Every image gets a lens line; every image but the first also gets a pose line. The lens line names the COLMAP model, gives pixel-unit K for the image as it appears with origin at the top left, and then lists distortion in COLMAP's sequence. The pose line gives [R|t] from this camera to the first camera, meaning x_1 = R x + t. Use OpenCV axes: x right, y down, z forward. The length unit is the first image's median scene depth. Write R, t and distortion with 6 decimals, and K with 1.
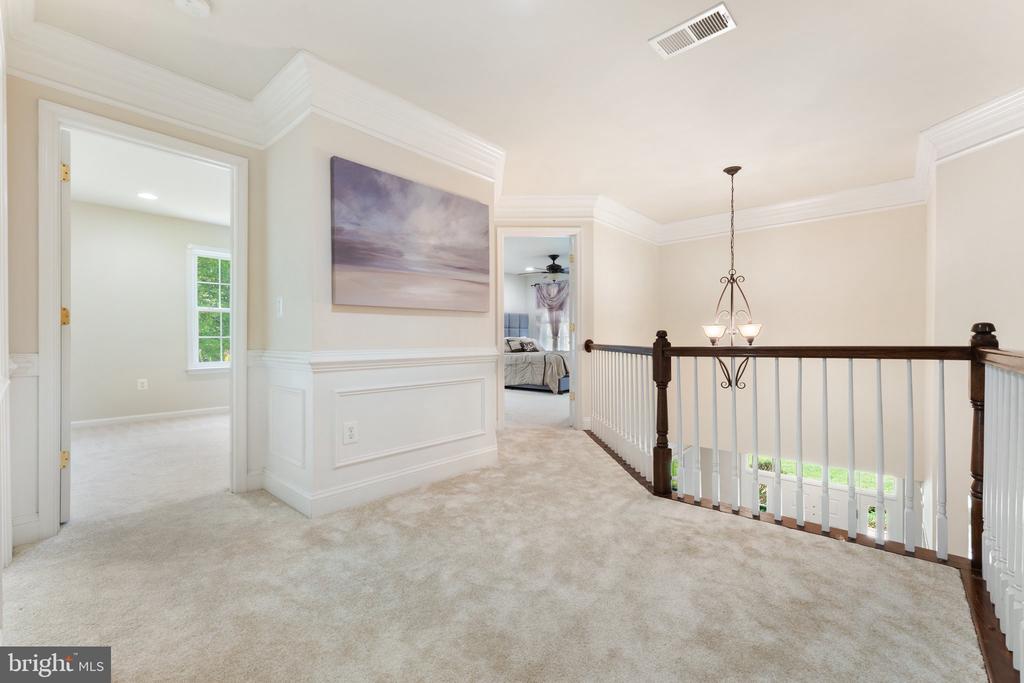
lens RADIAL K [[433.7, 0, 513.1], [0, 433.7, 339.3], [0, 0, 1]] dist [0.001499, 0.000064]
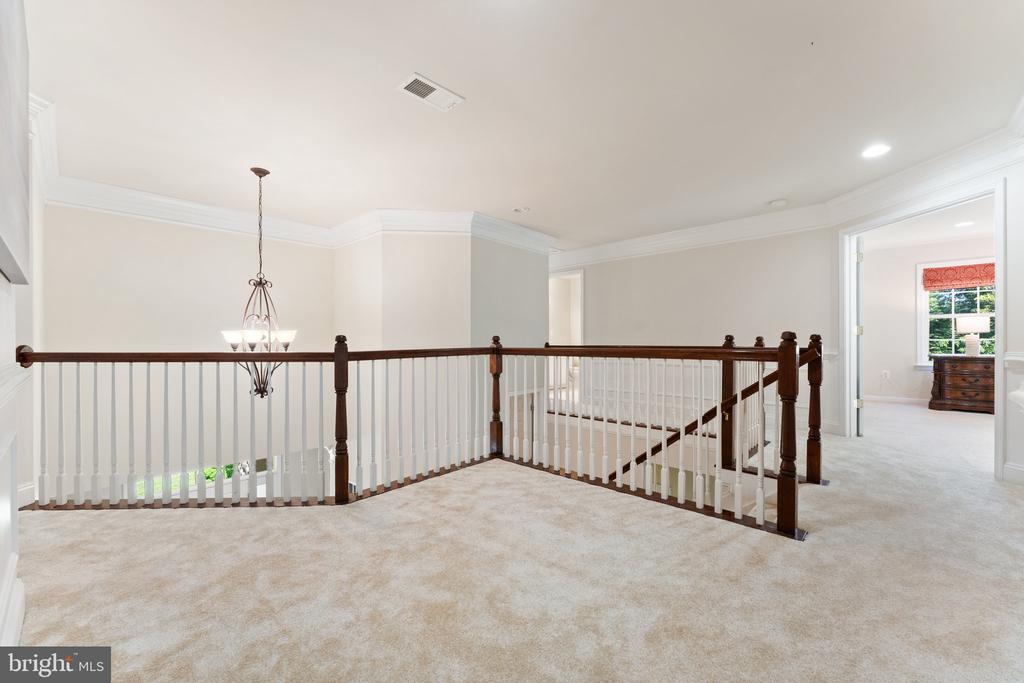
lens RADIAL K [[407.2, 0, 509.5], [0, 407.2, 344.1], [0, 0, 1]] dist [0.000142, 0.000138]
pose [[0.013101, 0.007059, 0.999889, -0.562311], [0.003195, 0.999970, -0.007102, 0.008660], [-0.999909, 0.003288, 0.013078, 0.600550]]
